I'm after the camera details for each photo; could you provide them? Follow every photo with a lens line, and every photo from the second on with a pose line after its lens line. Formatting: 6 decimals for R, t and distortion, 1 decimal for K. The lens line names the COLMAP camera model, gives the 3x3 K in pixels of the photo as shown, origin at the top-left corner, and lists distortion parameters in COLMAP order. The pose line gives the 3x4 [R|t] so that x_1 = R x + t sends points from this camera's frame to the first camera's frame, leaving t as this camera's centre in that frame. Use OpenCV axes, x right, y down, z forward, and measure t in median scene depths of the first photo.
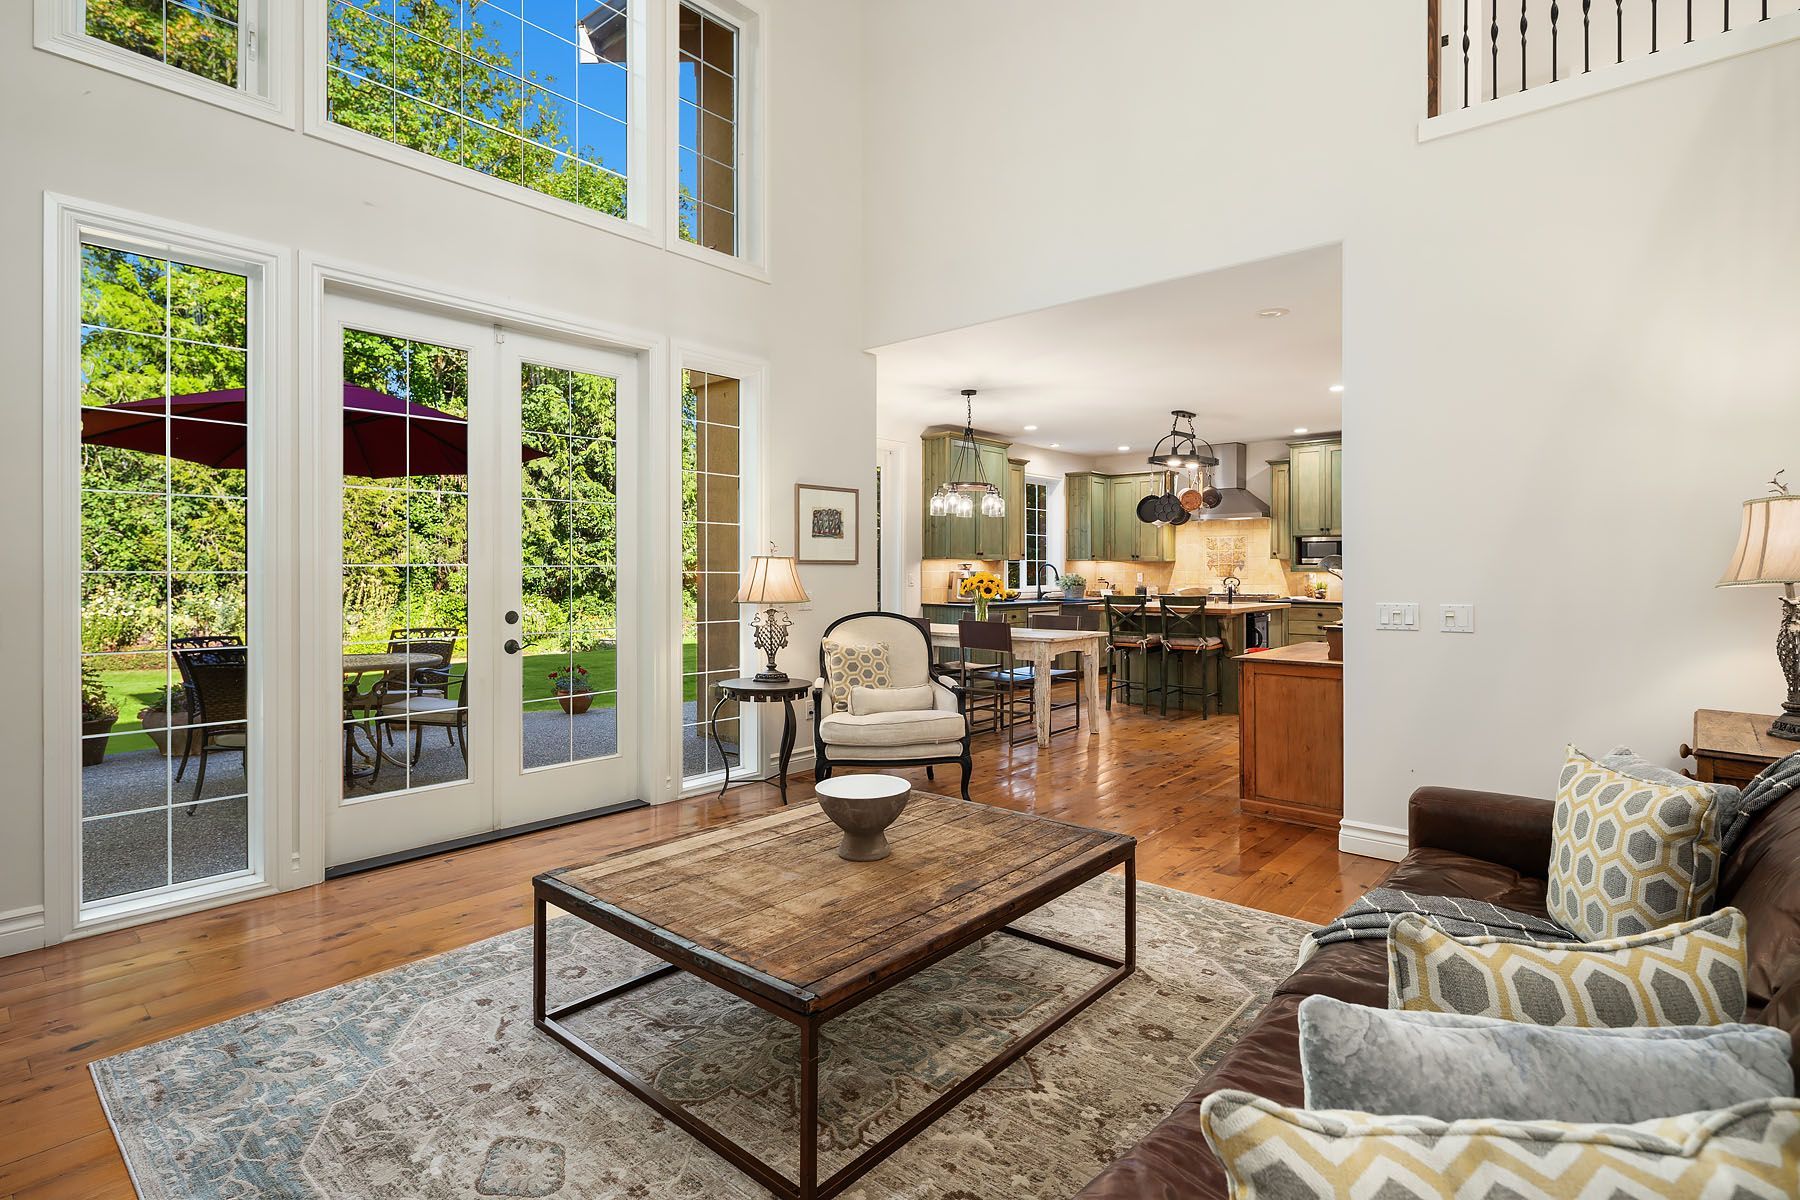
lens RADIAL K [[936.2, 0, 881.3], [0, 936.2, 566.6], [0, 0, 1]] dist [0.004702, -0.001149]
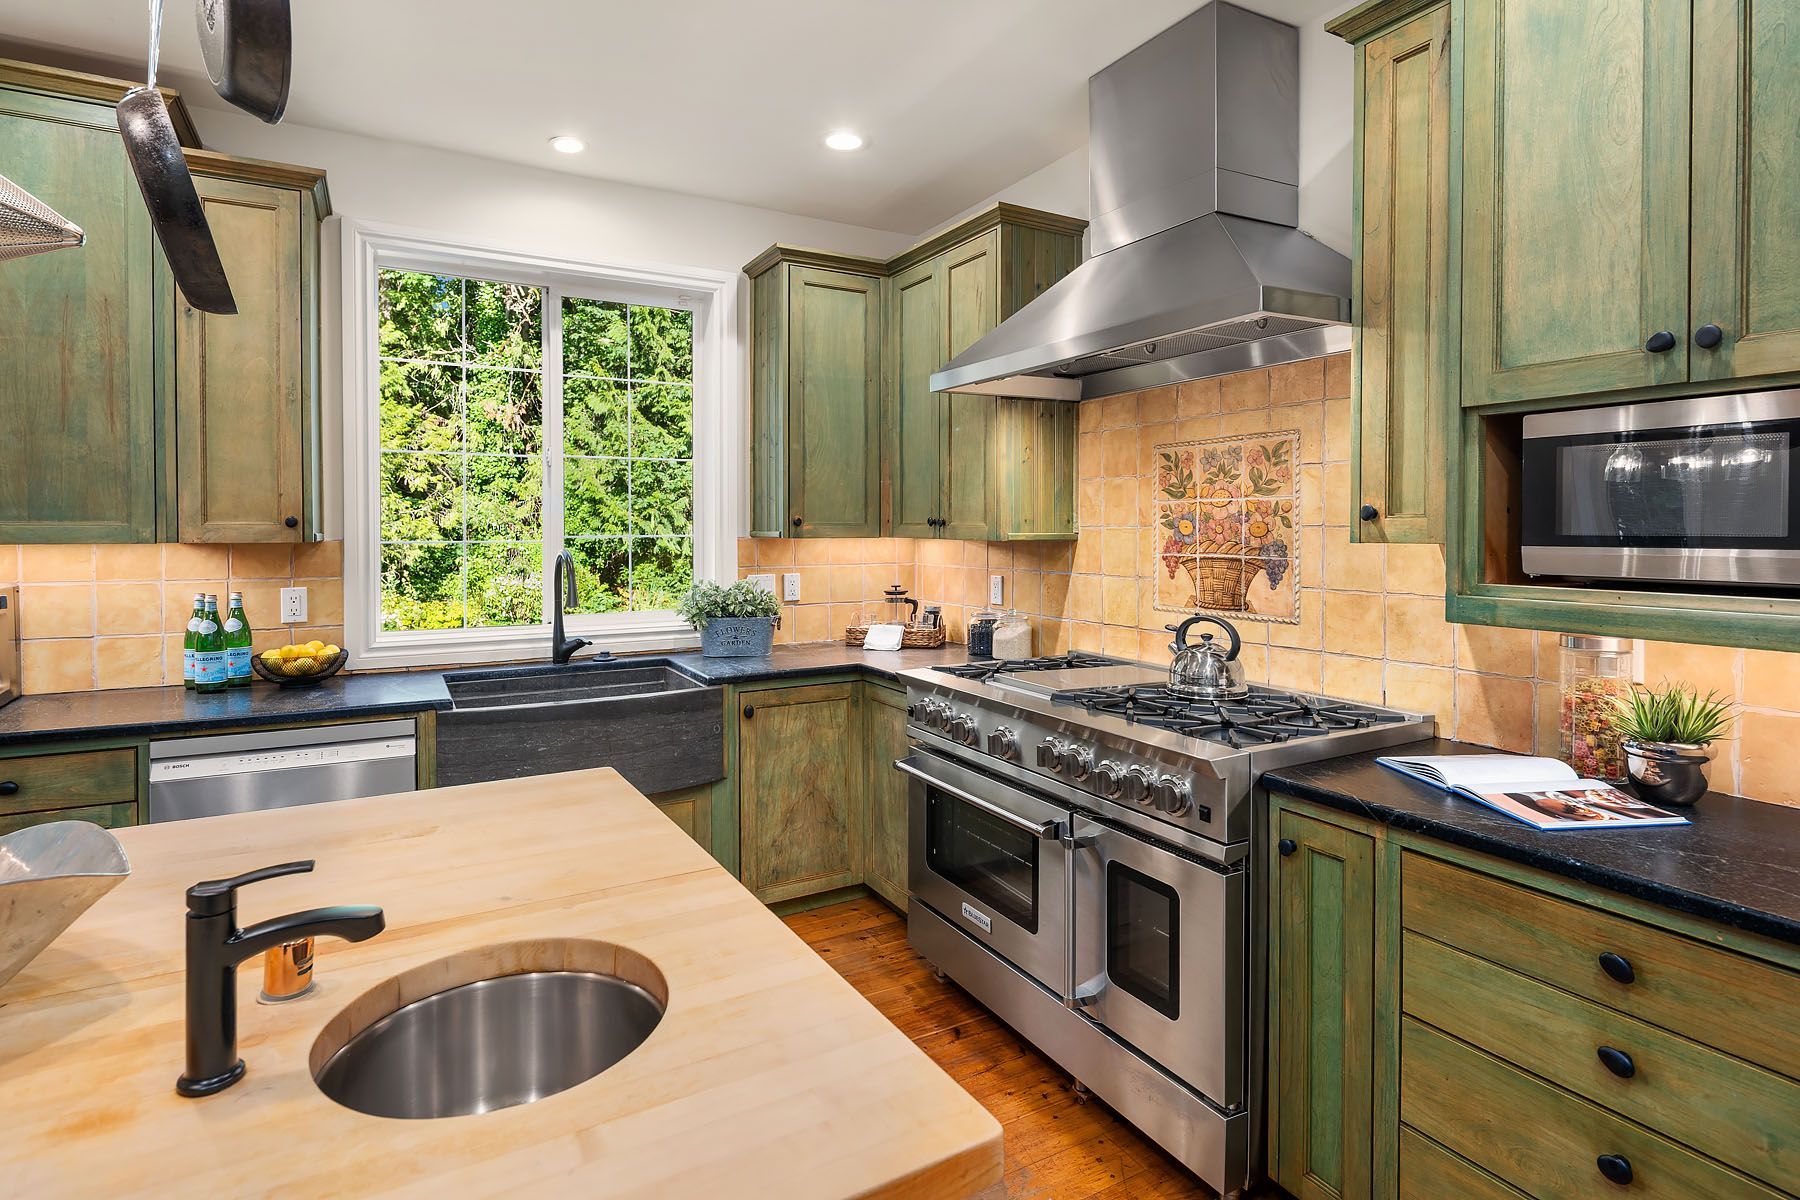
lens RADIAL K [[936.2, 0, 857.6], [0, 936.2, 536.4], [0, 0, 1]] dist [0.004702, -0.001149]
pose [[0.930293, 0.005387, -0.366777, 0.376512], [0.000024, 0.999891, 0.014746, -0.011735], [0.366816, -0.013727, 0.930192, 0.756795]]
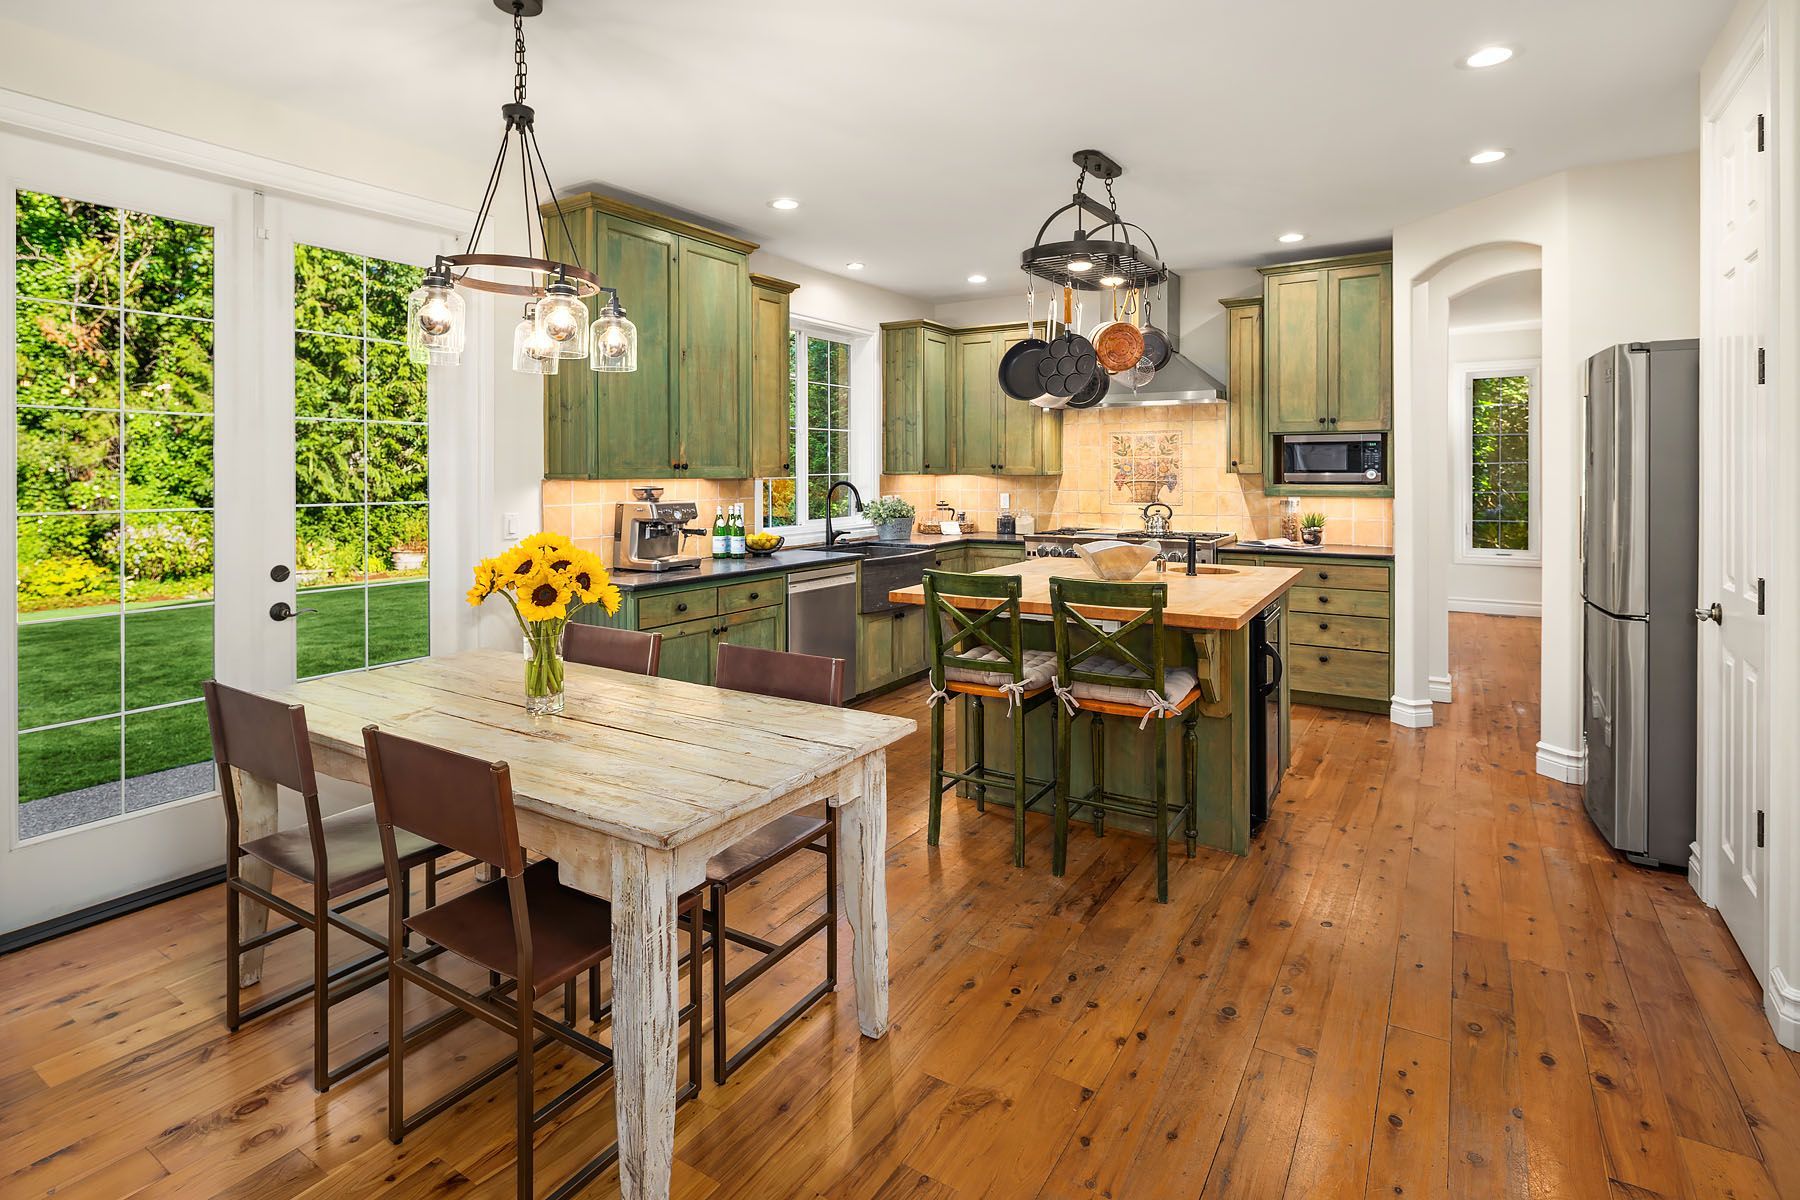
lens RADIAL K [[936.2, 0, 891.6], [0, 936.2, 473.1], [0, 0, 1]] dist [0.004702, -0.001149]
pose [[0.988662, -0.002143, 0.150141, 0.123274], [0.001013, 0.999971, 0.007605, -0.012163], [-0.150152, -0.007367, 0.988635, 0.449841]]
